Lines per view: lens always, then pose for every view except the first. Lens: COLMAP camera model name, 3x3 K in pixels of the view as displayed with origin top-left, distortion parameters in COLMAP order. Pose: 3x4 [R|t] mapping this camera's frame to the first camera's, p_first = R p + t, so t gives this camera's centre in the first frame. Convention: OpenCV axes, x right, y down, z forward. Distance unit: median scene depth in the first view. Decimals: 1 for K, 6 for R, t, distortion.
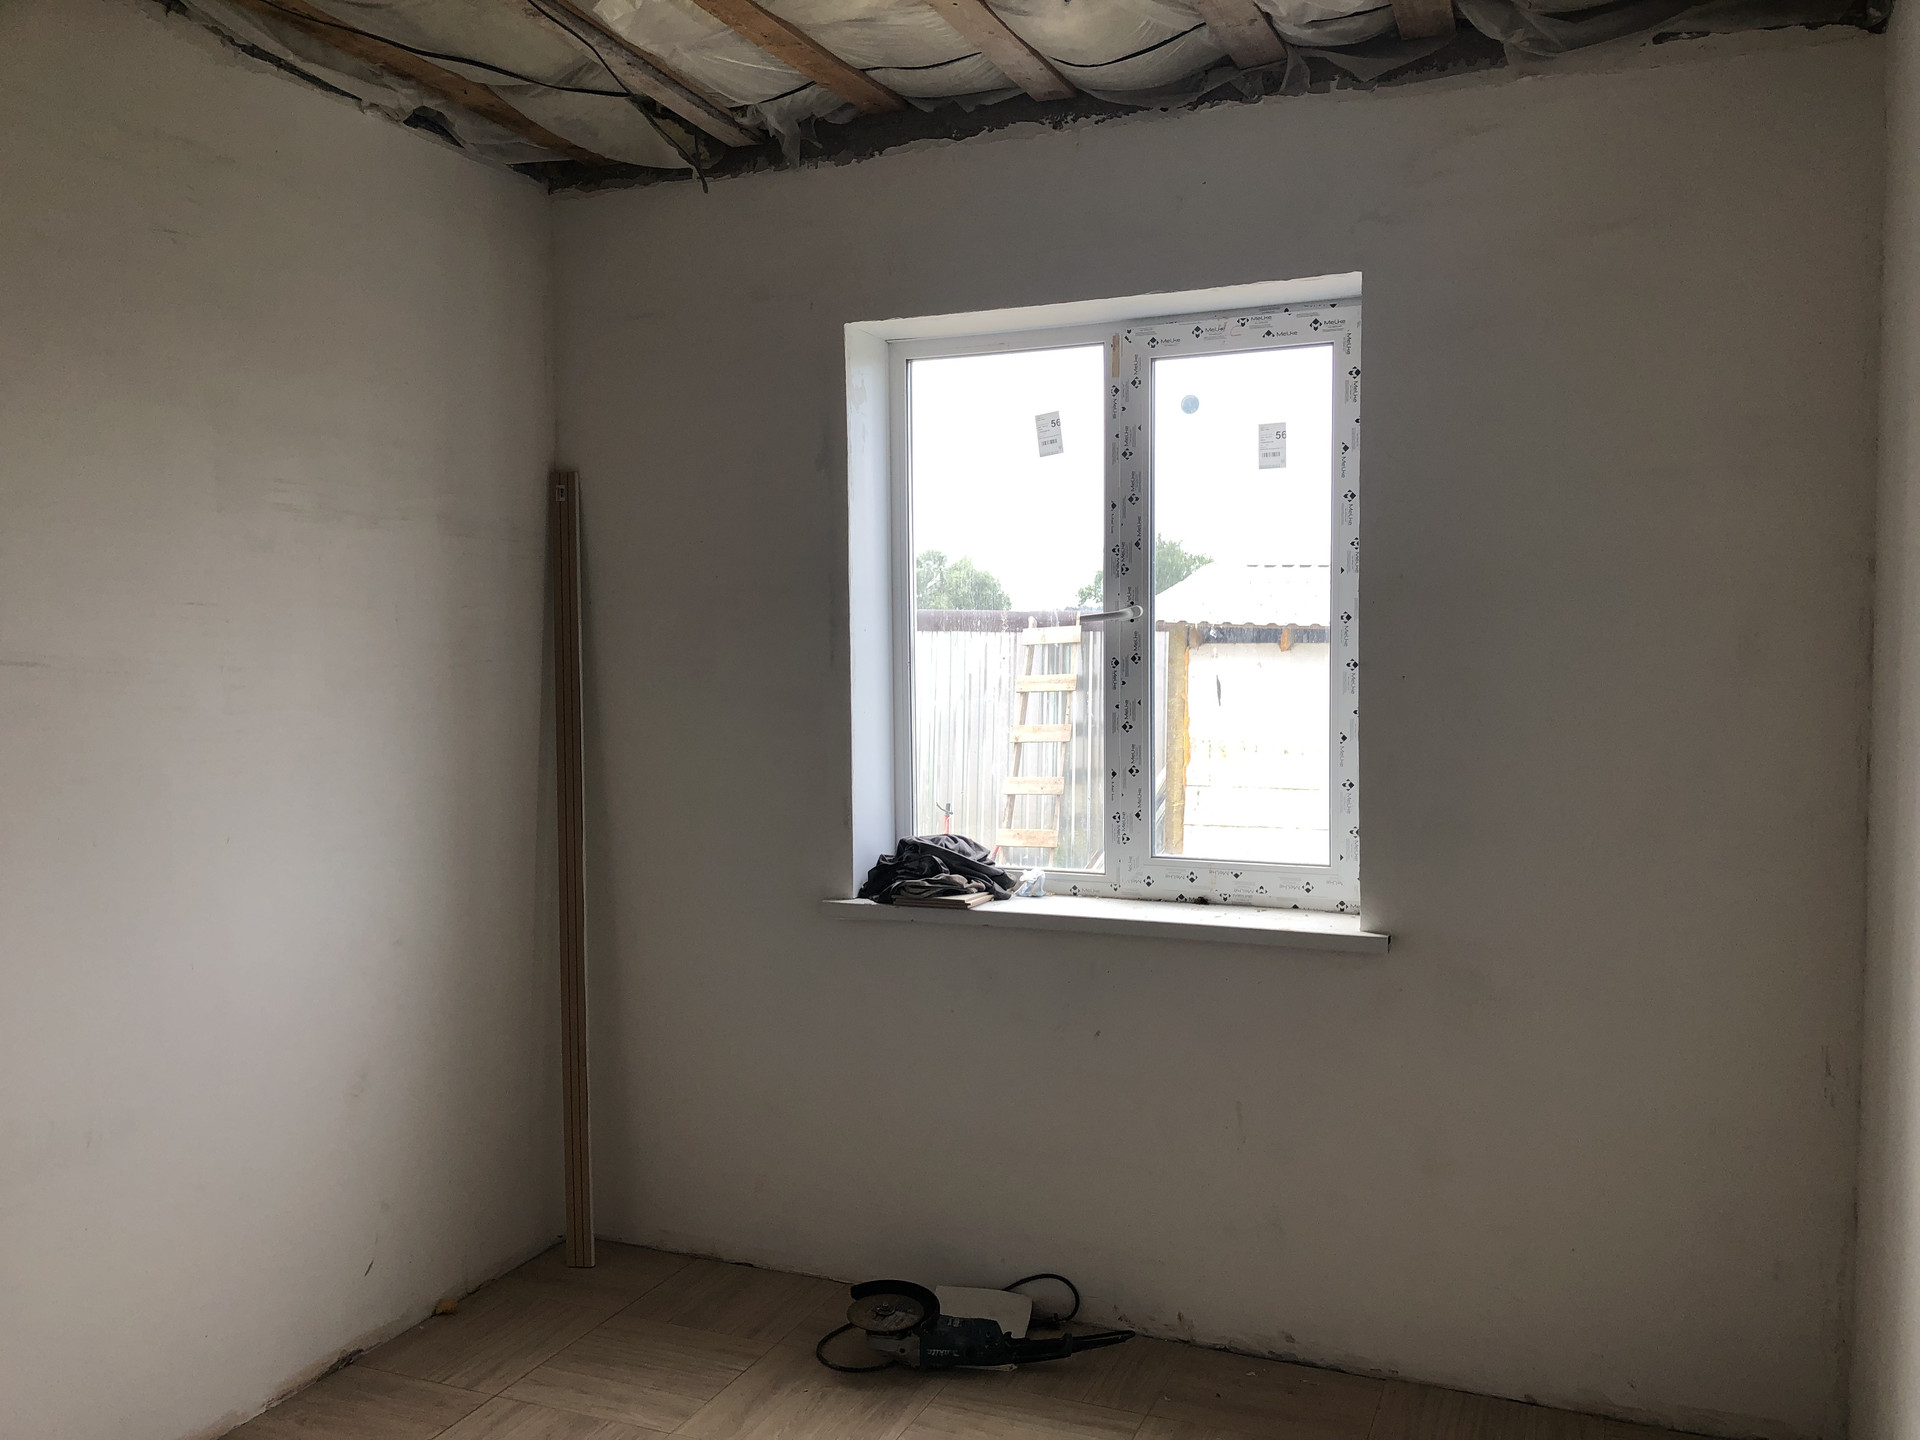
lens RADIAL K [[1579.6, 0, 960.2], [0, 1579.6, 723.4], [0, 0, 1]] dist [0.087863, -0.182500]
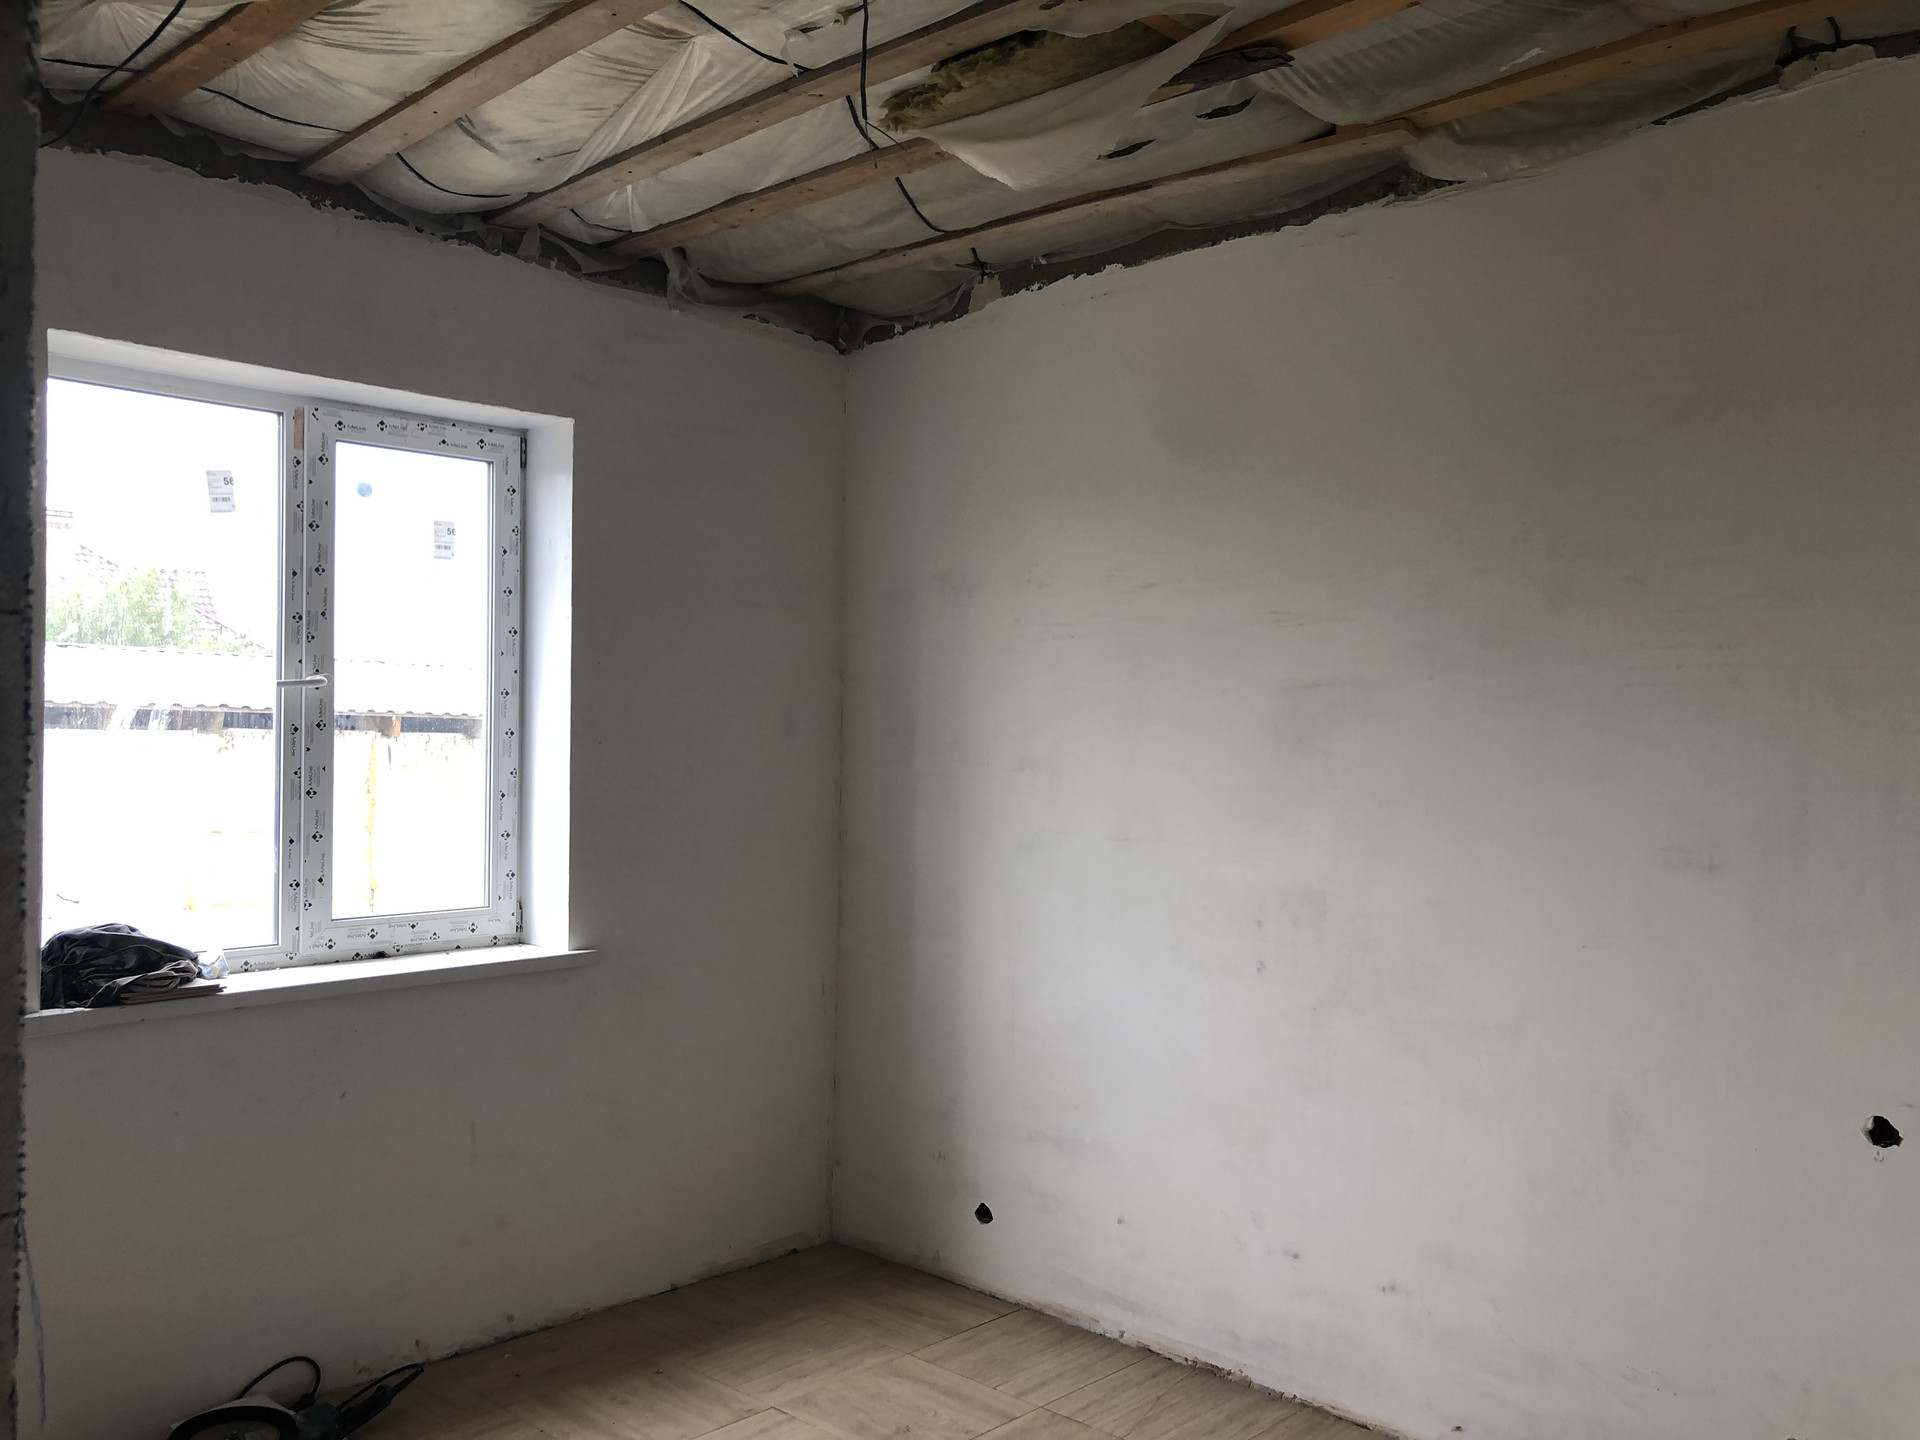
lens RADIAL K [[1573.6, 0, 965.2], [0, 1573.6, 718.0], [0, 0, 1]] dist [0.056408, -0.068156]
pose [[0.349564, 0.018847, 0.936723, -0.715382], [0.034776, 0.998848, -0.033074, 0.002196], [-0.936267, 0.044137, 0.348506, 0.258592]]
